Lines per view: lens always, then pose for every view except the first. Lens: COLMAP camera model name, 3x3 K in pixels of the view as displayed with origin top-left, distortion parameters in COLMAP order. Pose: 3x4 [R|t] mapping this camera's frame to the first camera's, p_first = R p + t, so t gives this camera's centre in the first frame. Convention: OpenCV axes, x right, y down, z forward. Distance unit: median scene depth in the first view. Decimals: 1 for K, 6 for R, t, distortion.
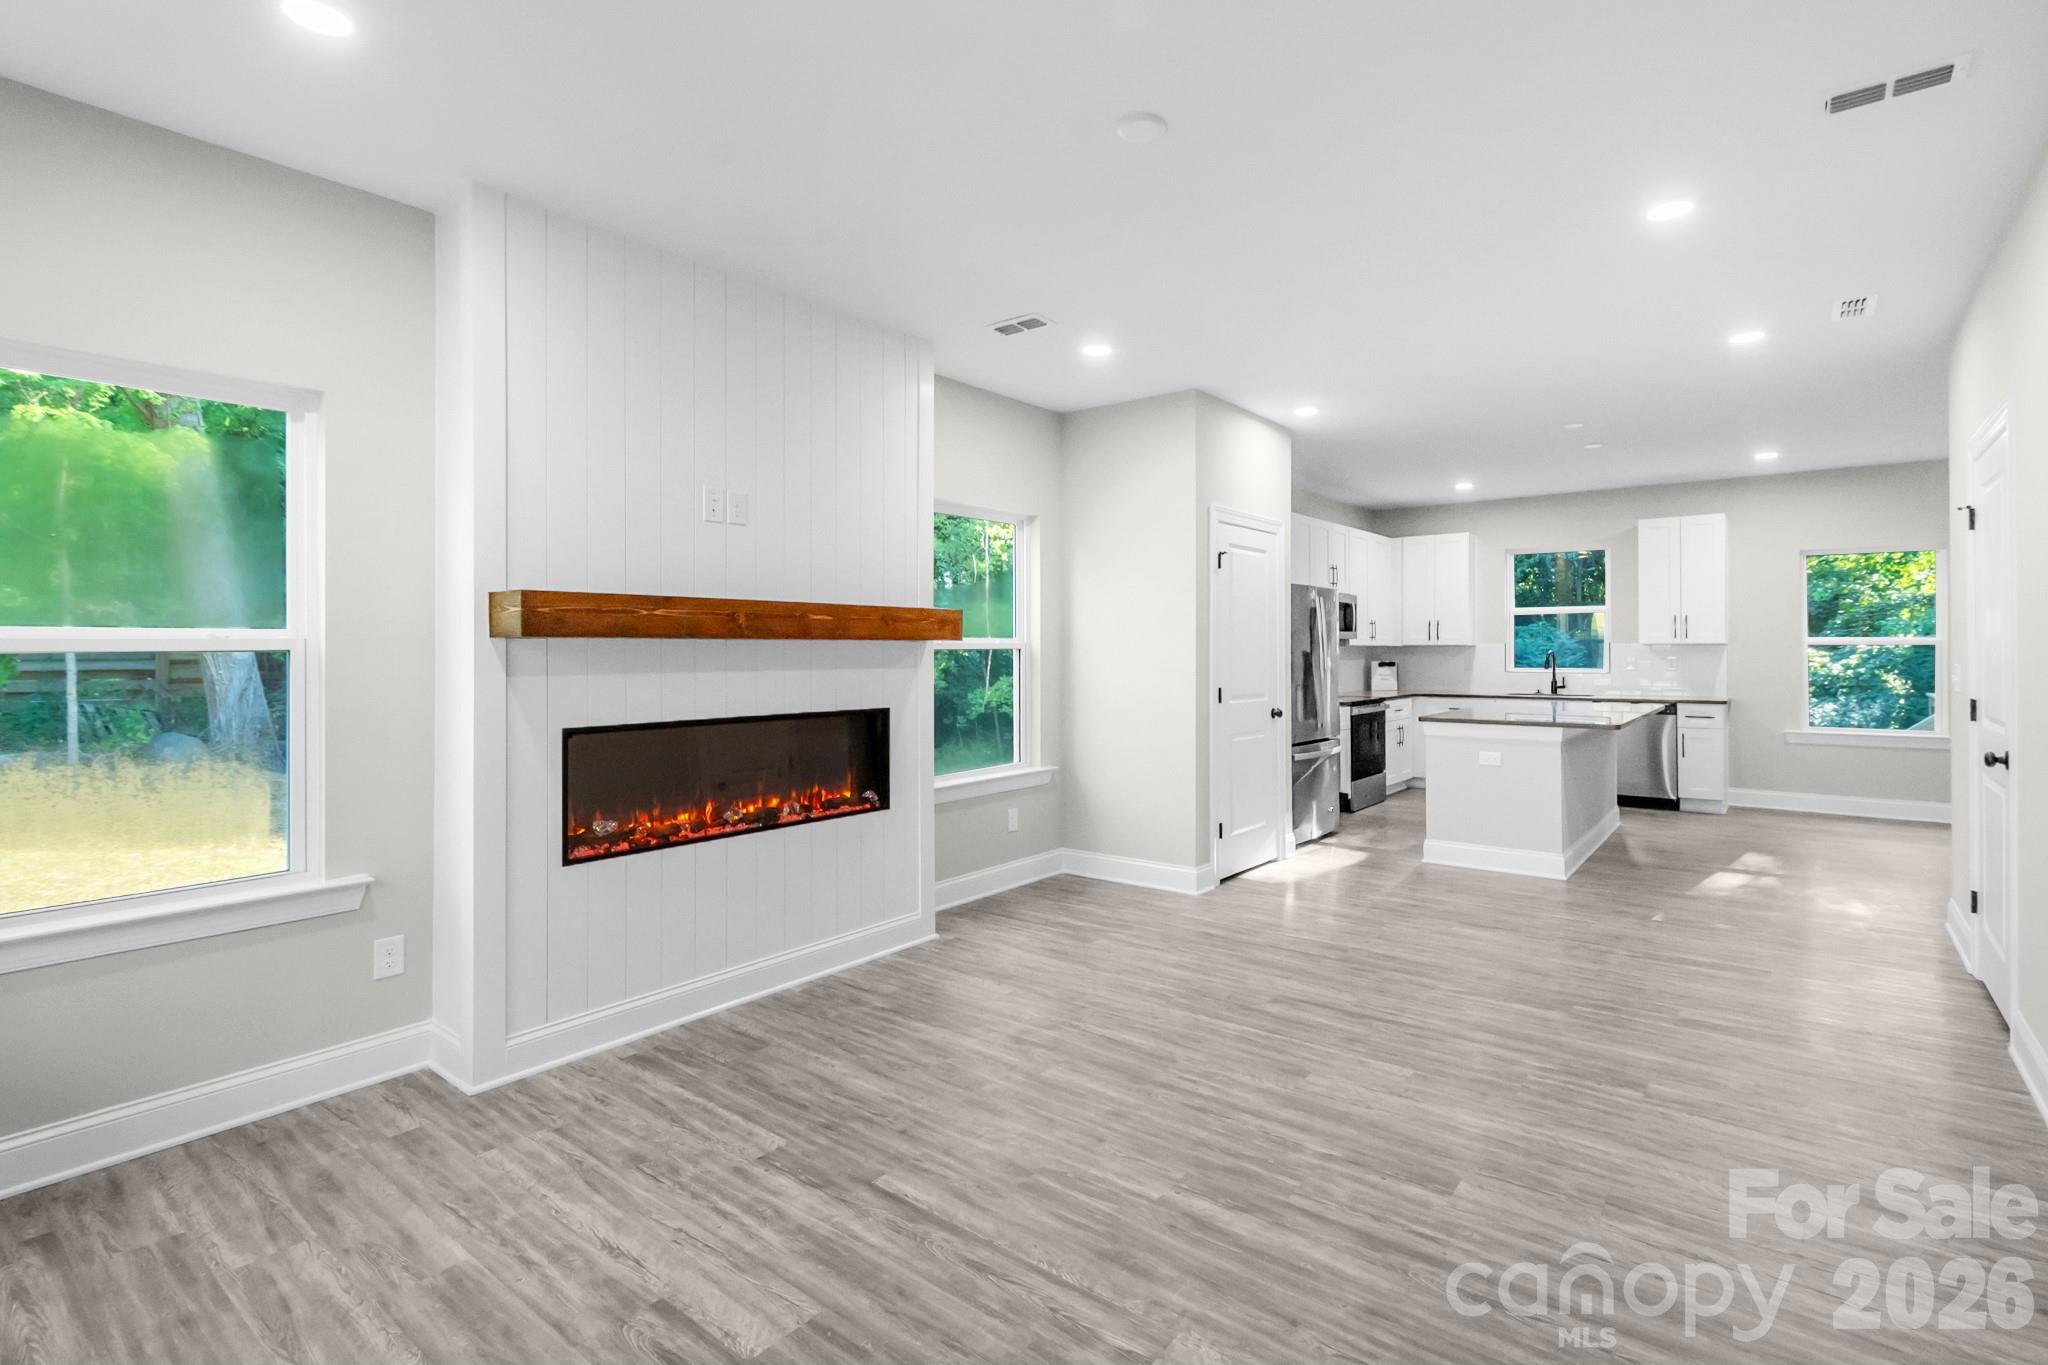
lens RADIAL K [[967.2, 0, 1057.8], [0, 967.2, 646.4], [0, 0, 1]] dist [-0.002239, -0.000856]
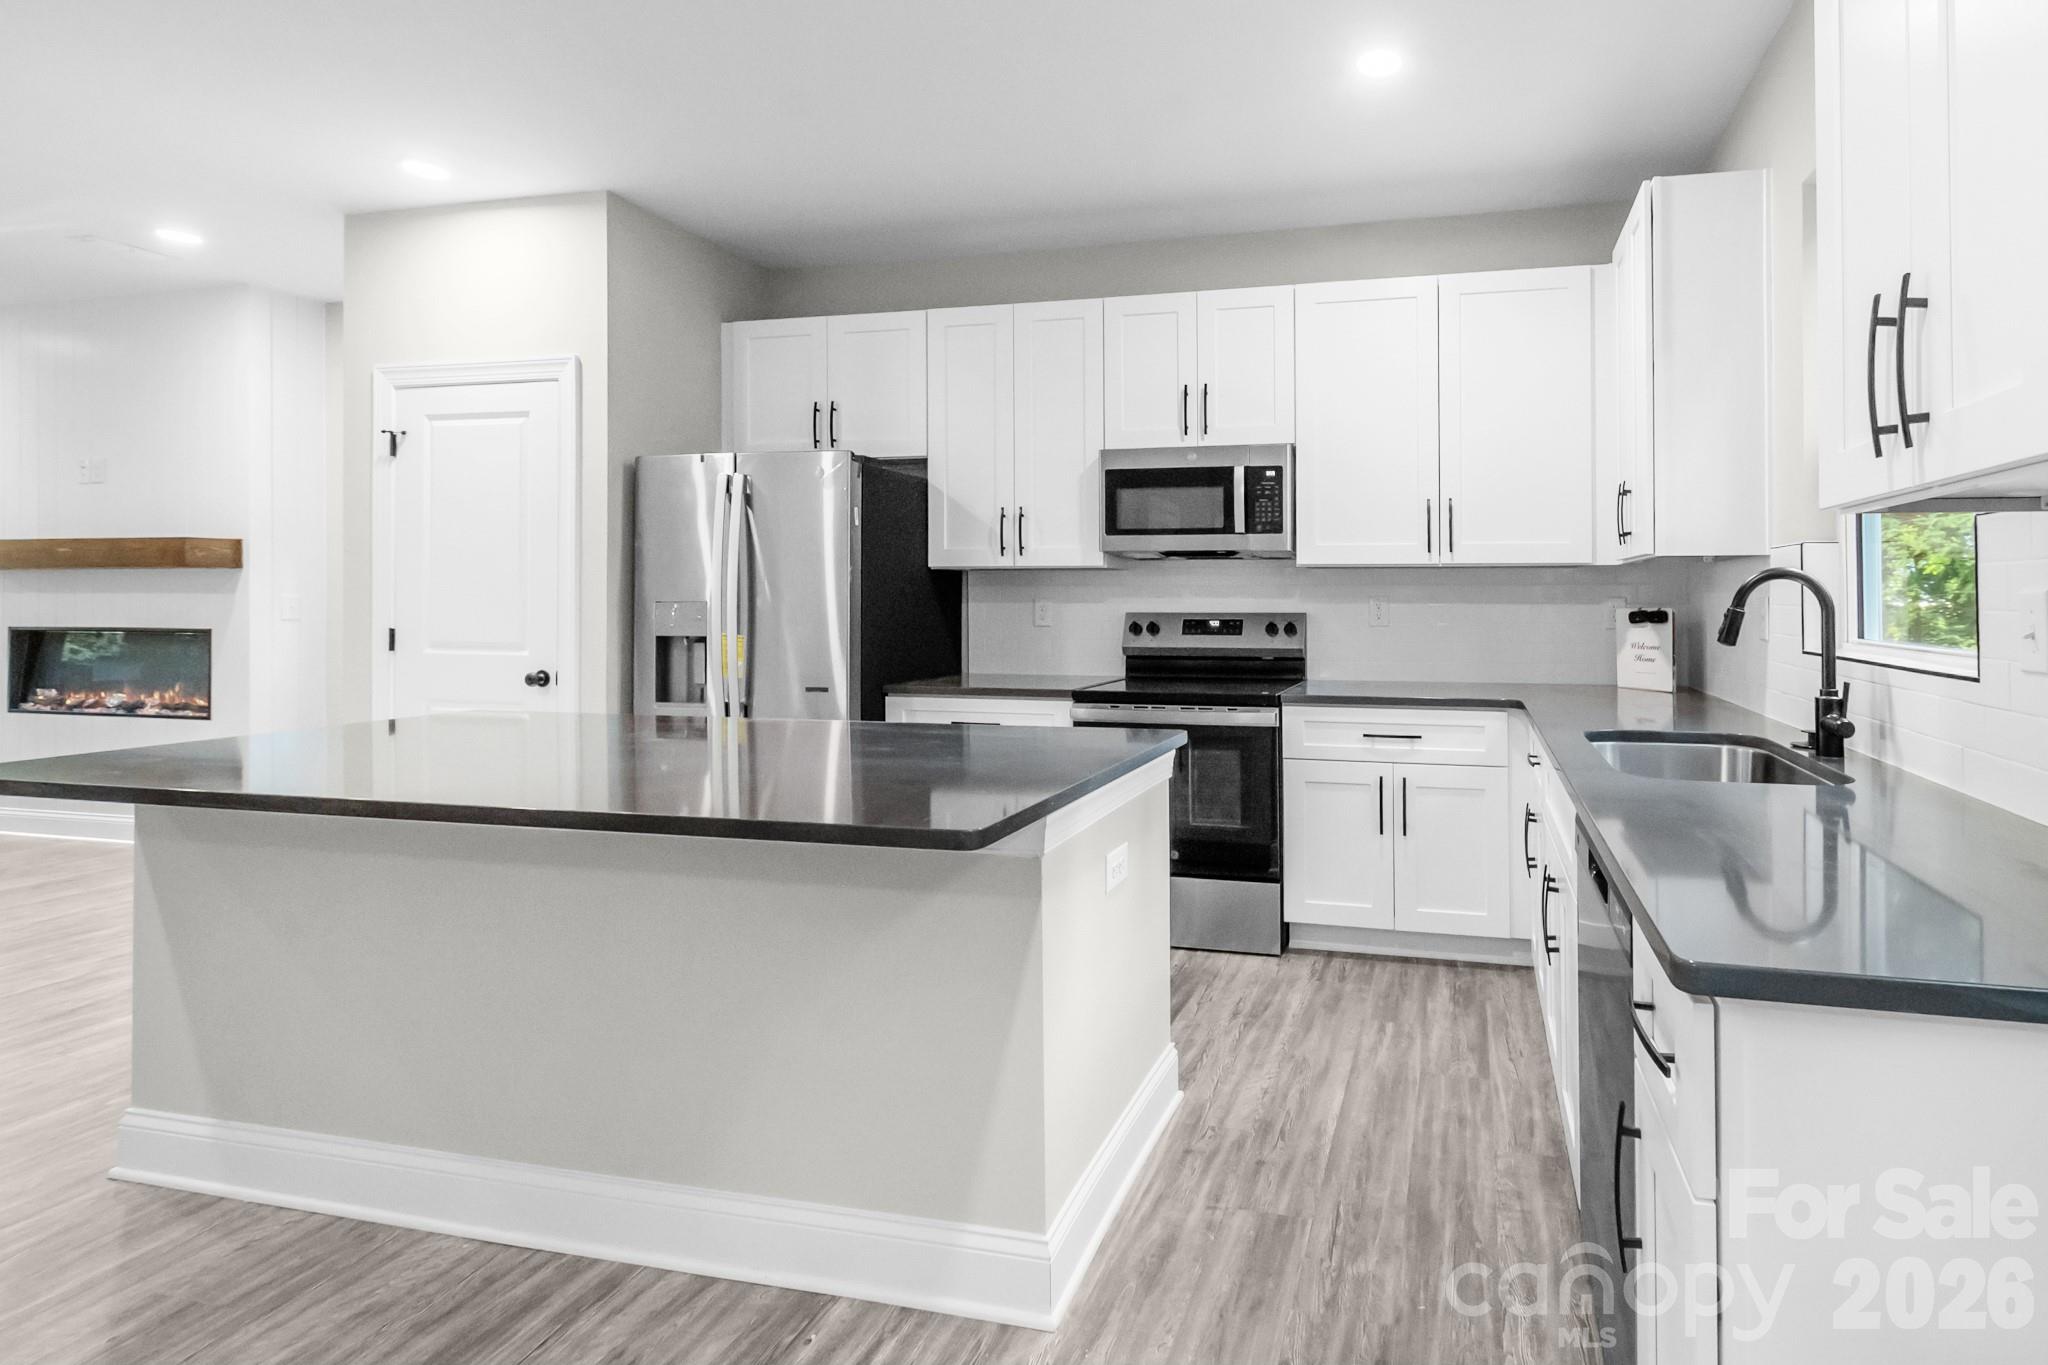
lens RADIAL K [[990.9, 0, 1244.2], [0, 990.9, 601.8], [0, 0, 1]] dist [0.001684, -0.000720]
pose [[0.423752, 0.007229, -0.905749, 1.445131], [-0.000072, 0.999968, 0.007948, 0.024032], [0.905778, -0.003303, 0.423739, 1.692366]]
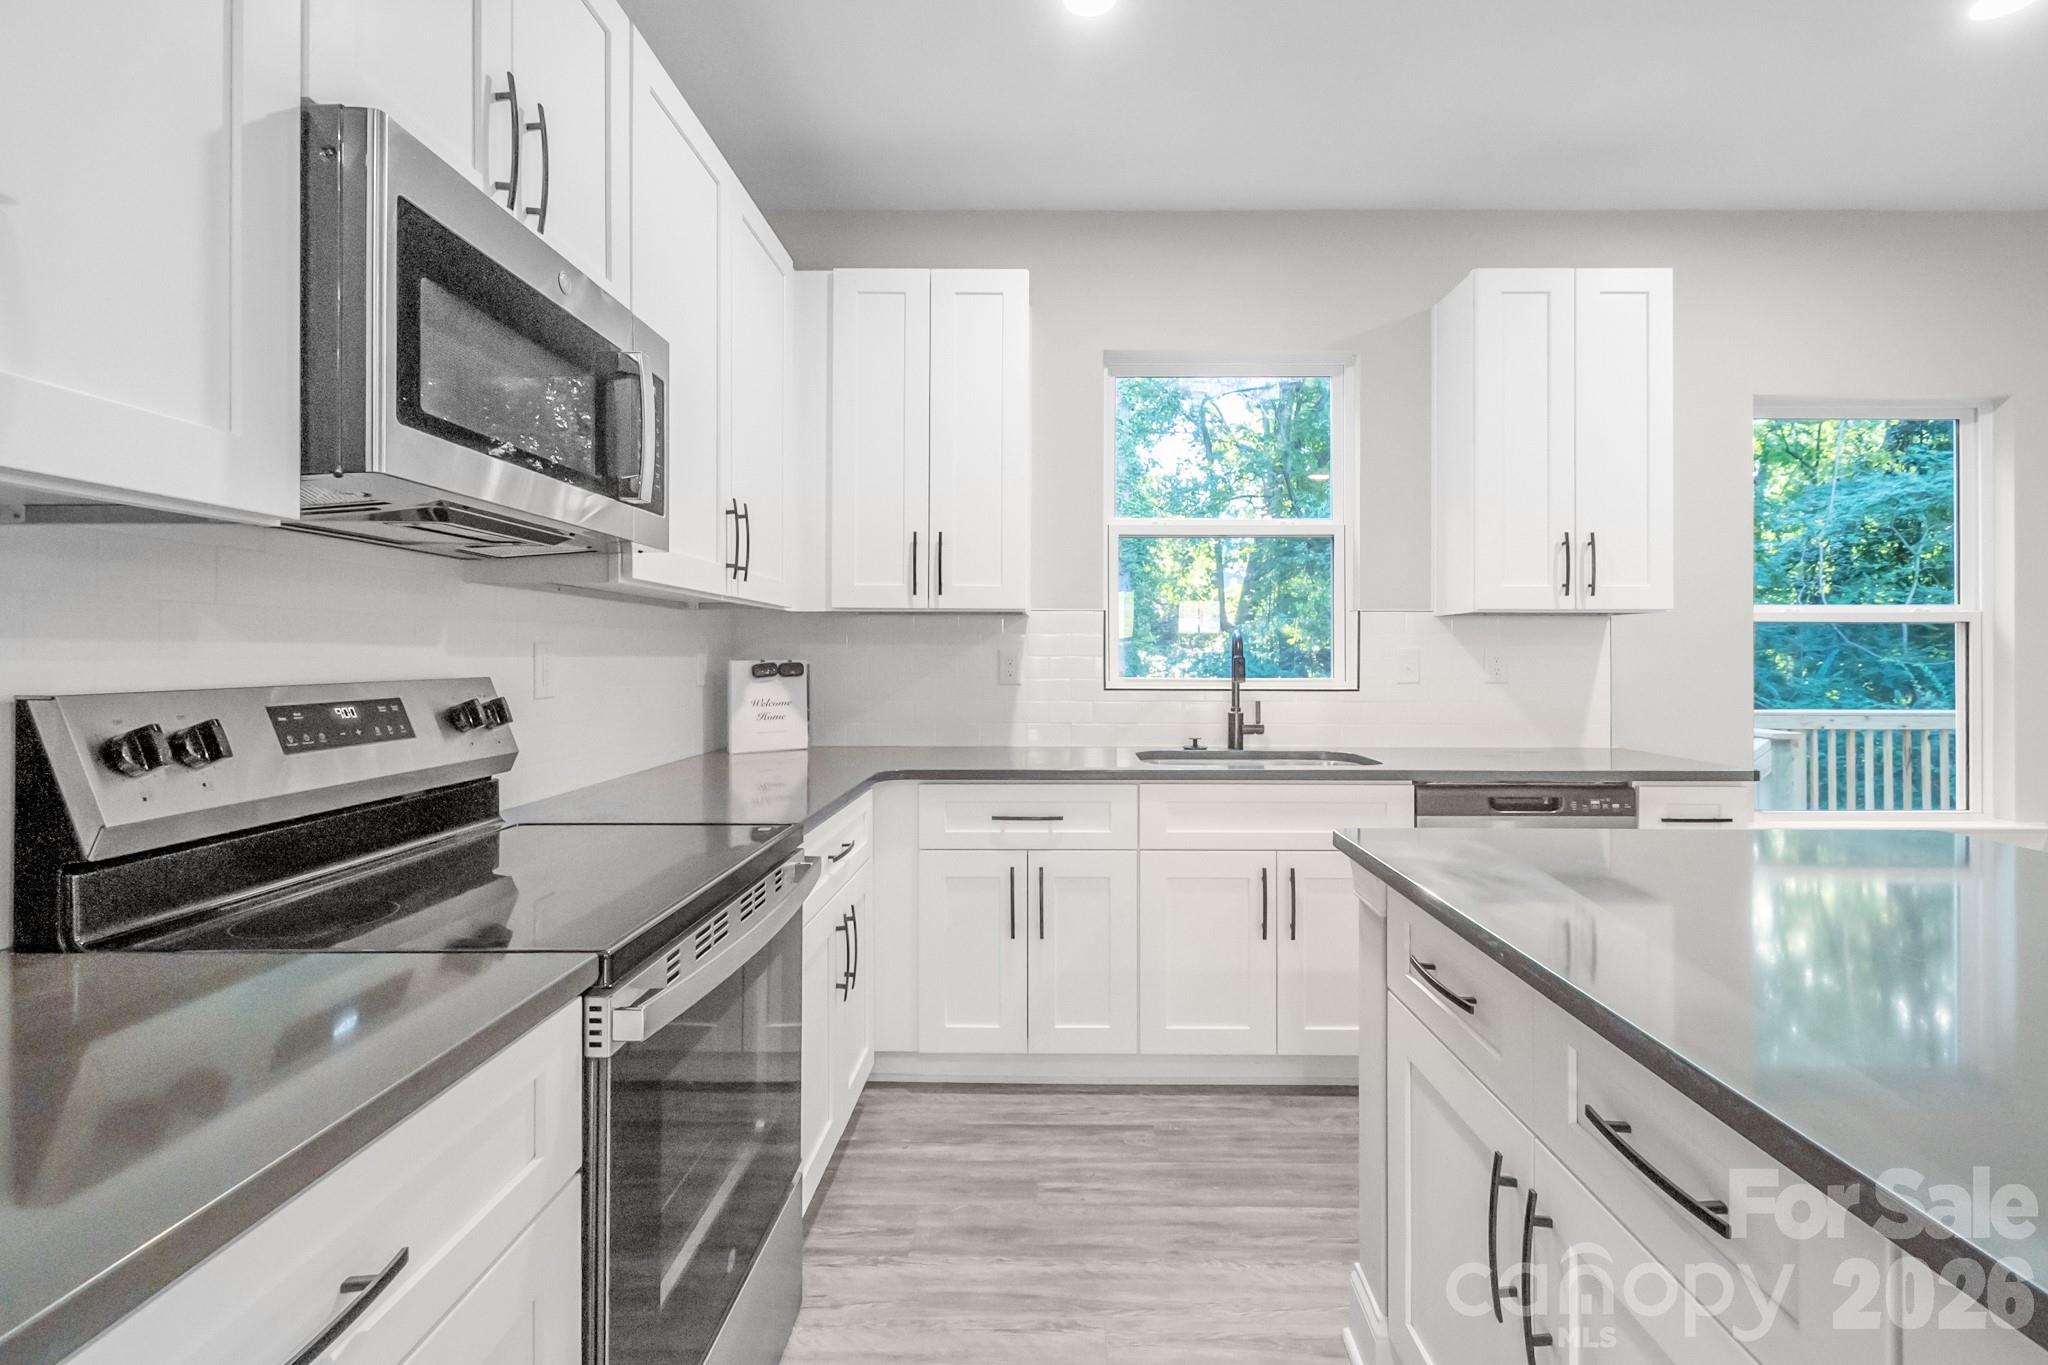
lens RADIAL K [[937.8, 0, 1049.8], [0, 937.8, 630.4], [0, 0, 1]] dist [0.003937, -0.000991]
pose [[0.790564, 0.021647, 0.611996, 0.524562], [-0.007362, 0.999639, -0.025848, 0.030429], [-0.612335, 0.015928, 0.790438, 1.658430]]
